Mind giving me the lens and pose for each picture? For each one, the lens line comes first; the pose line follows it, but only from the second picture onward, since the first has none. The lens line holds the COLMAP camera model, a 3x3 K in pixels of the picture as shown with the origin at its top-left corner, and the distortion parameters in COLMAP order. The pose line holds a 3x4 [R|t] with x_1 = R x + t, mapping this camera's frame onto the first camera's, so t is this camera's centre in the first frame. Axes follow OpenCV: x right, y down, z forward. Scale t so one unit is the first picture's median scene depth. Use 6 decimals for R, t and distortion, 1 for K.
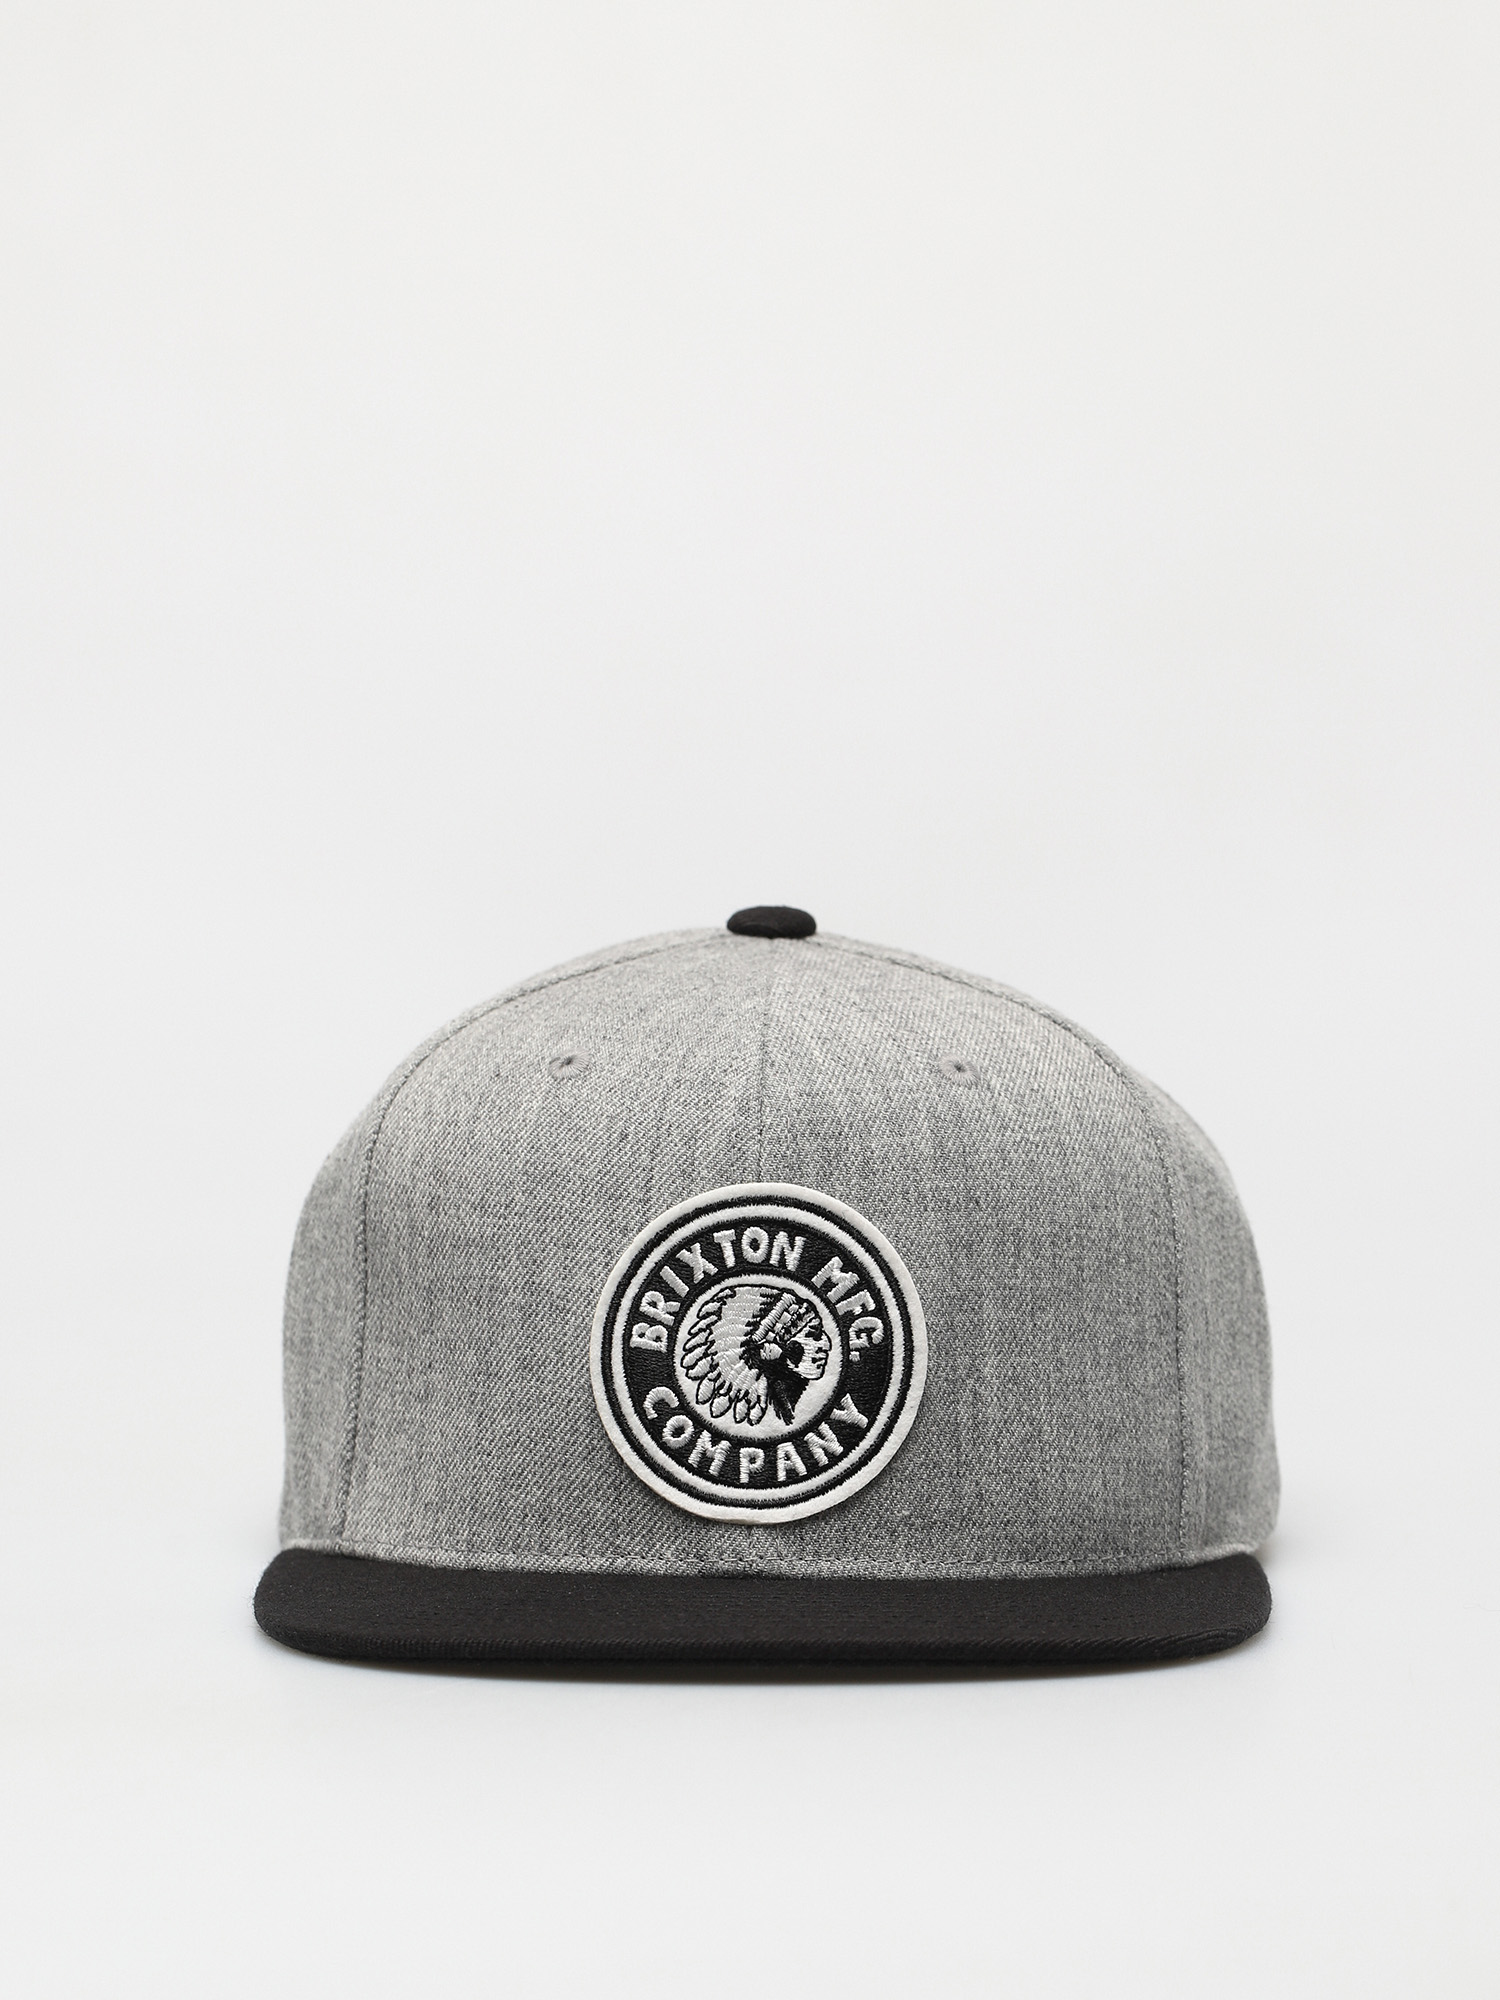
lens RADIAL K [[5622.2, 0, 758.5], [0, 5622.2, 997.7], [0, 0, 1]] dist [0.112181, 0.000000]
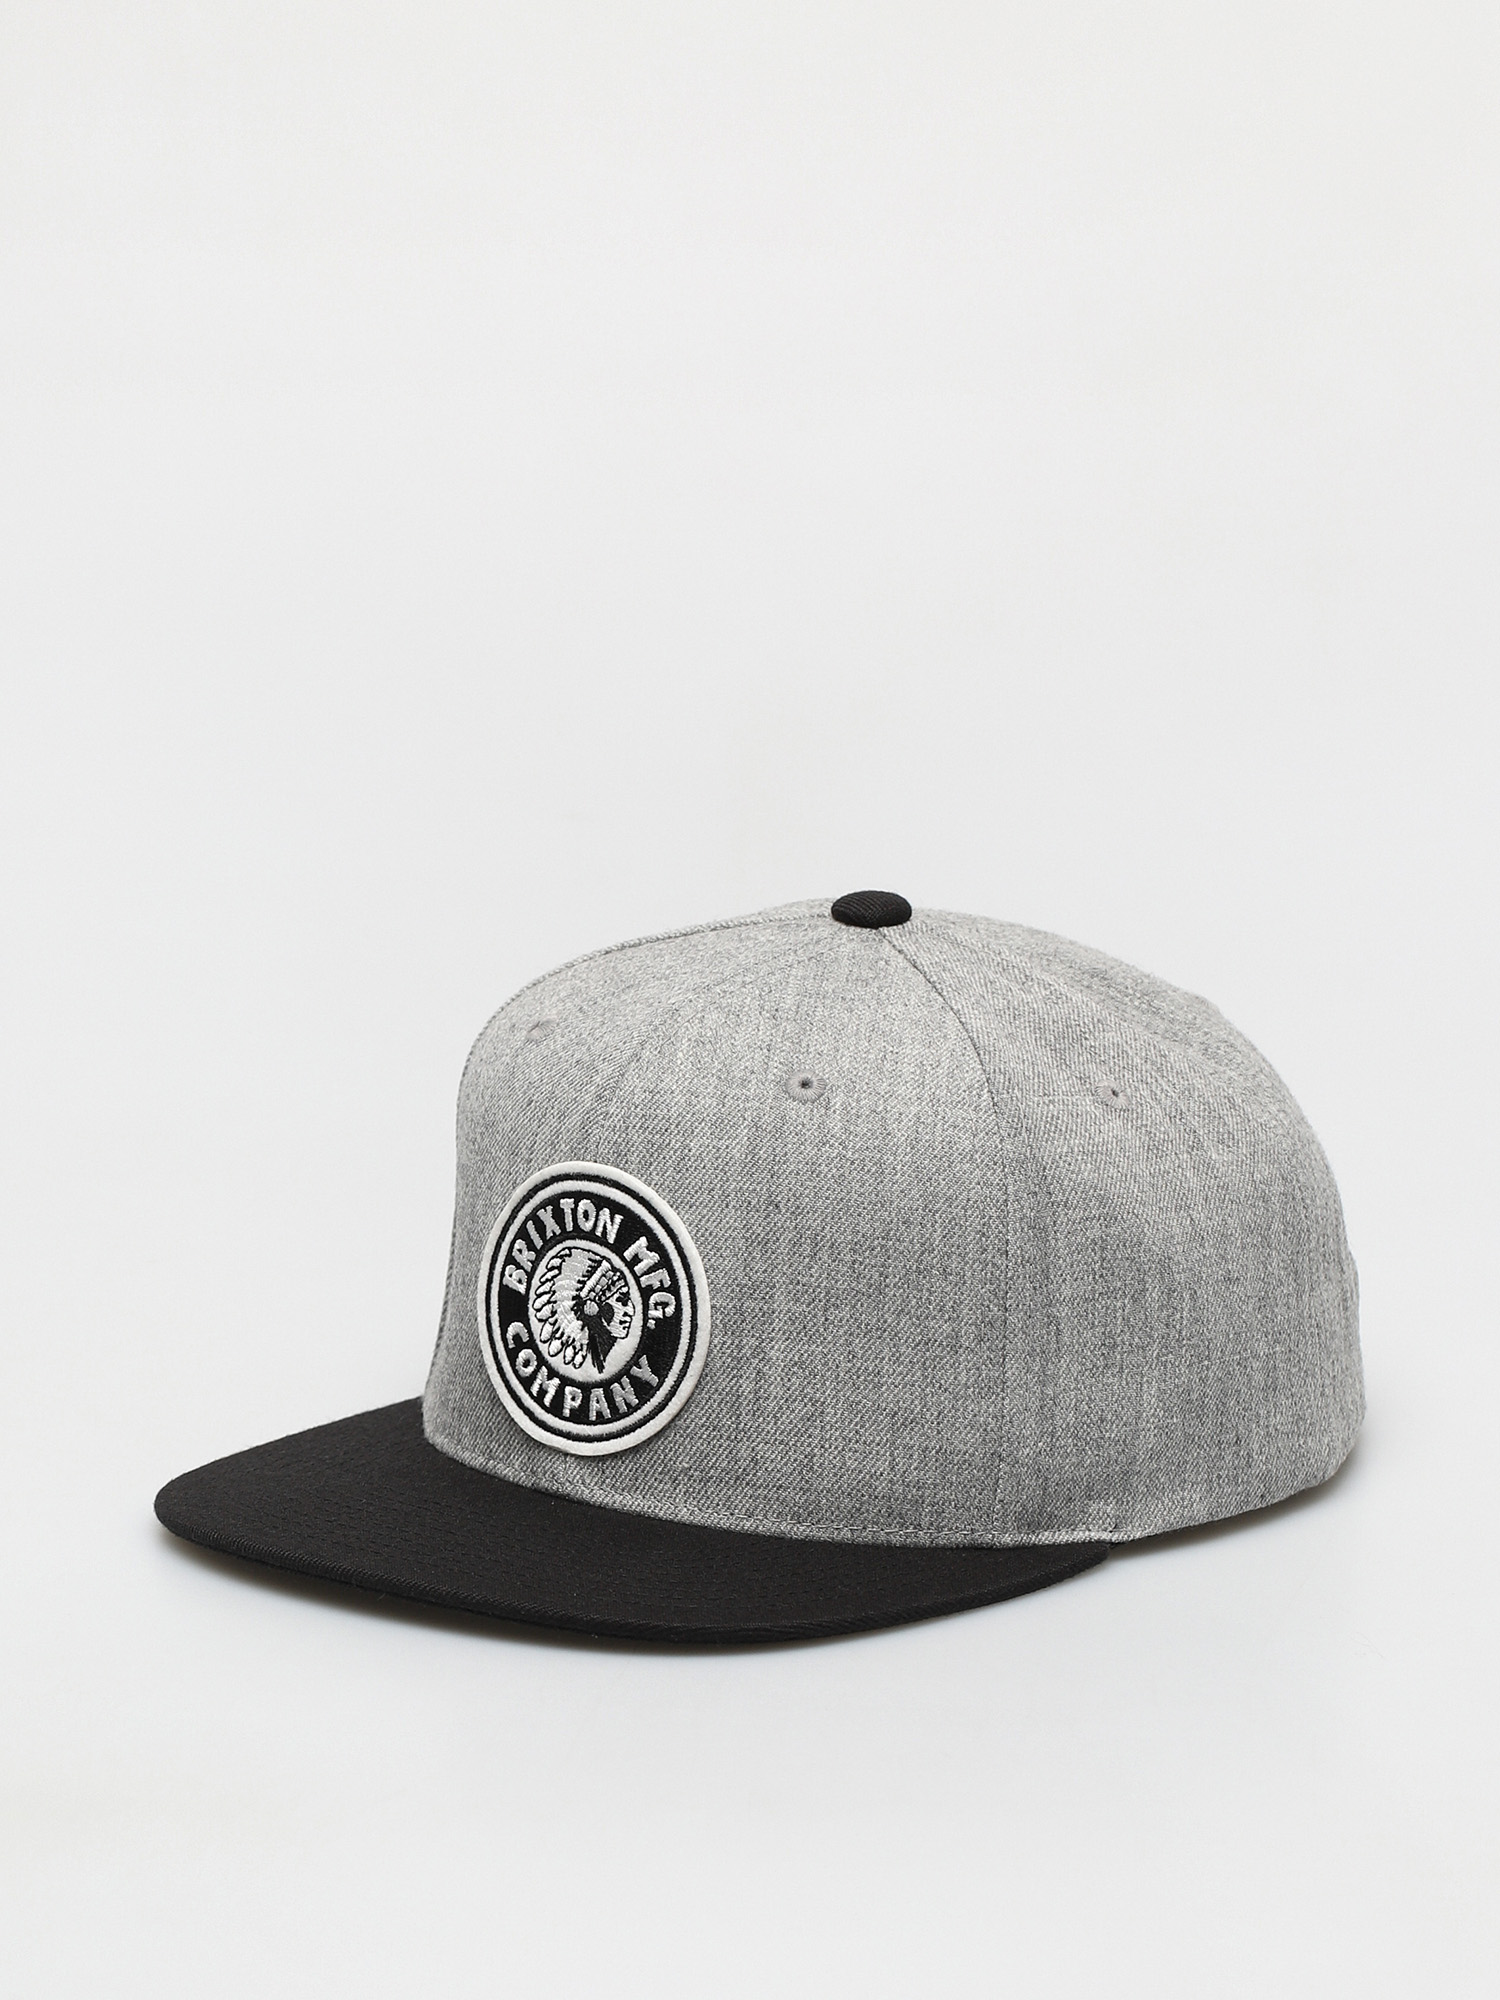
lens RADIAL K [[5622.2, 0, 745.5], [0, 5622.2, 997.5], [0, 0, 1]] dist [0.112181, 0.000000]
pose [[0.910926, 0.132220, -0.390808, 0.471141], [-0.103038, 0.990147, 0.094822, -0.112284], [0.399495, -0.046107, 0.915575, -0.039465]]
